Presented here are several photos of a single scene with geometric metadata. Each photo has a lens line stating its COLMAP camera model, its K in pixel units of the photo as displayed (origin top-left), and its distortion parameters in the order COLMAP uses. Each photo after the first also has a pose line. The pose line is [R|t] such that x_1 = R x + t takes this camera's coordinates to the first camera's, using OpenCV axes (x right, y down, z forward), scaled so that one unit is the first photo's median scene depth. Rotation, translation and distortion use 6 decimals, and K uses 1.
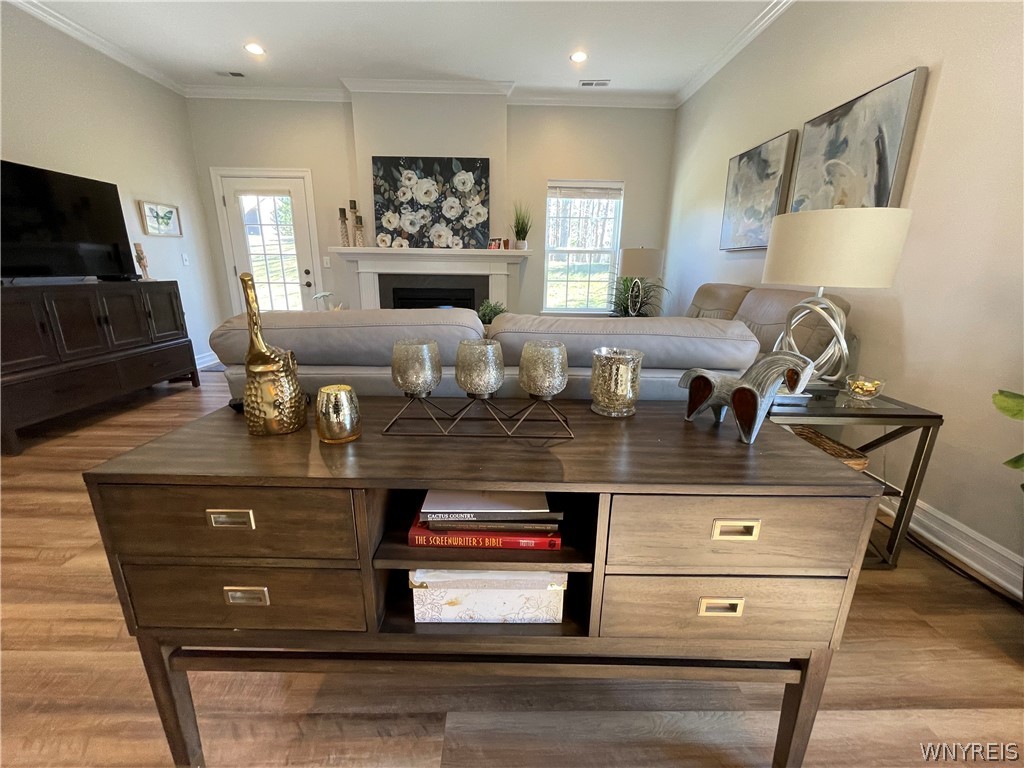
lens RADIAL K [[411.6, 0, 512.4], [0, 411.6, 380.9], [0, 0, 1]] dist [-0.005671, -0.000196]
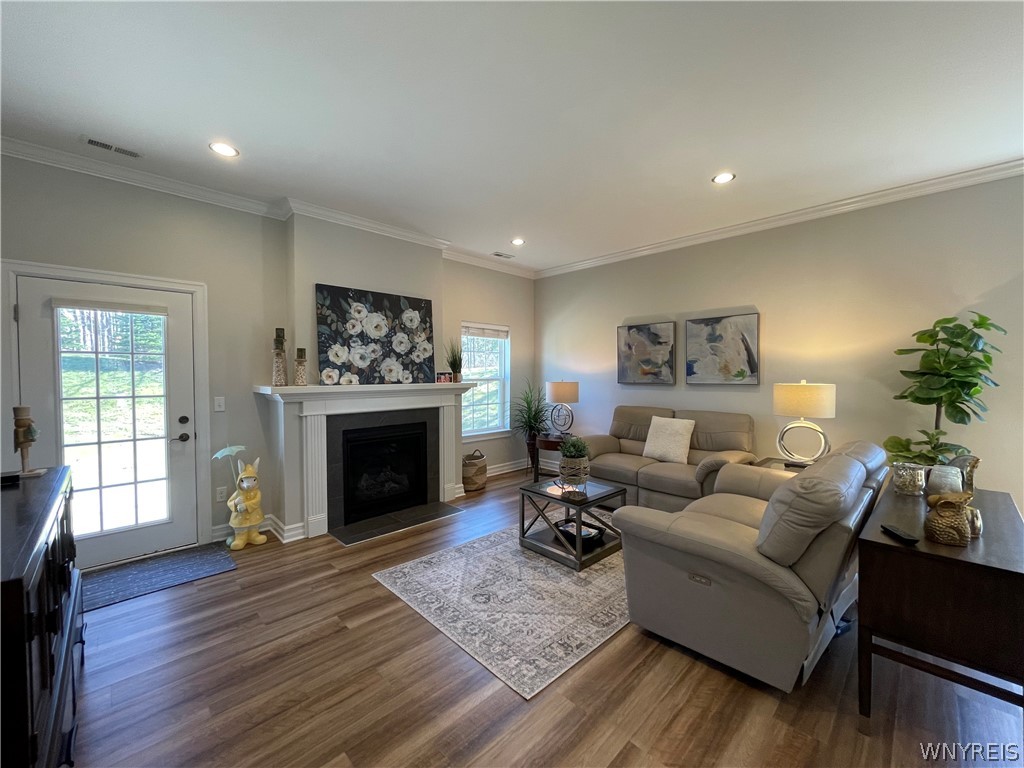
lens RADIAL K [[411.6, 0, 509.1], [0, 411.6, 382.8], [0, 0, 1]] dist [-0.005671, -0.000196]
pose [[0.729801, -0.029692, 0.683014, -0.628988], [0.190890, 0.968172, -0.161878, -0.123452], [-0.656469, 0.248520, 0.712241, 0.163268]]
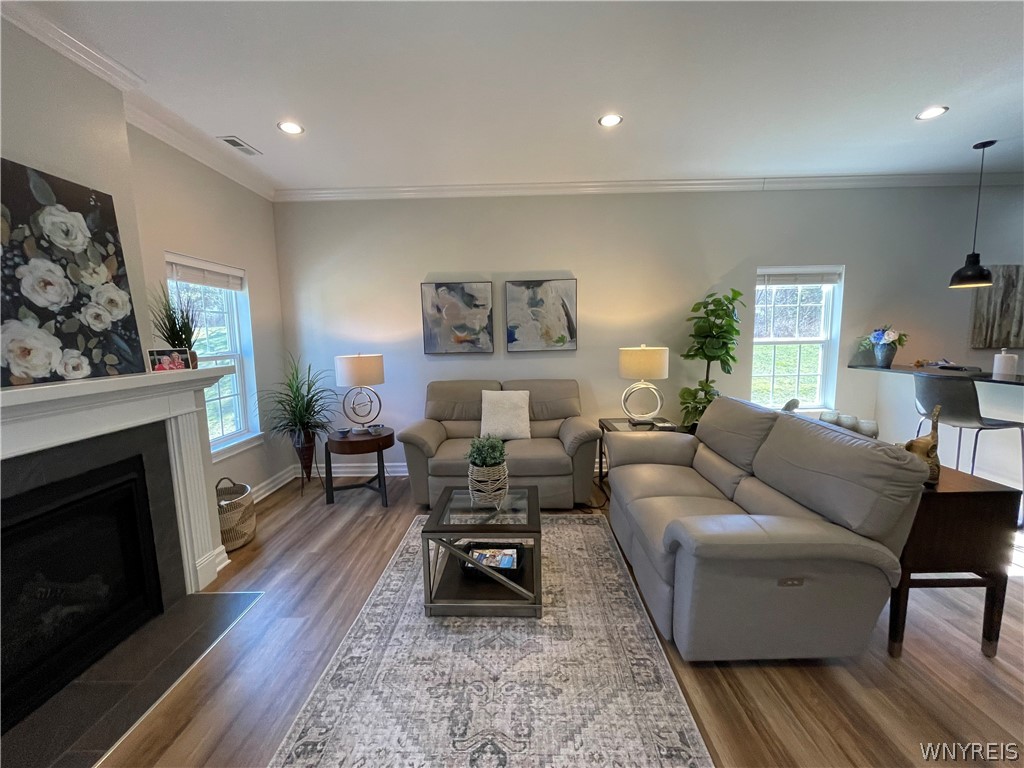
lens RADIAL K [[411.6, 0, 511.1], [0, 411.6, 383.8], [0, 0, 1]] dist [-0.005671, -0.000196]
pose [[0.029445, -0.133487, 0.990613, -0.548891], [0.283665, 0.951414, 0.119773, -0.244693], [-0.958471, 0.277476, 0.065880, 0.559210]]
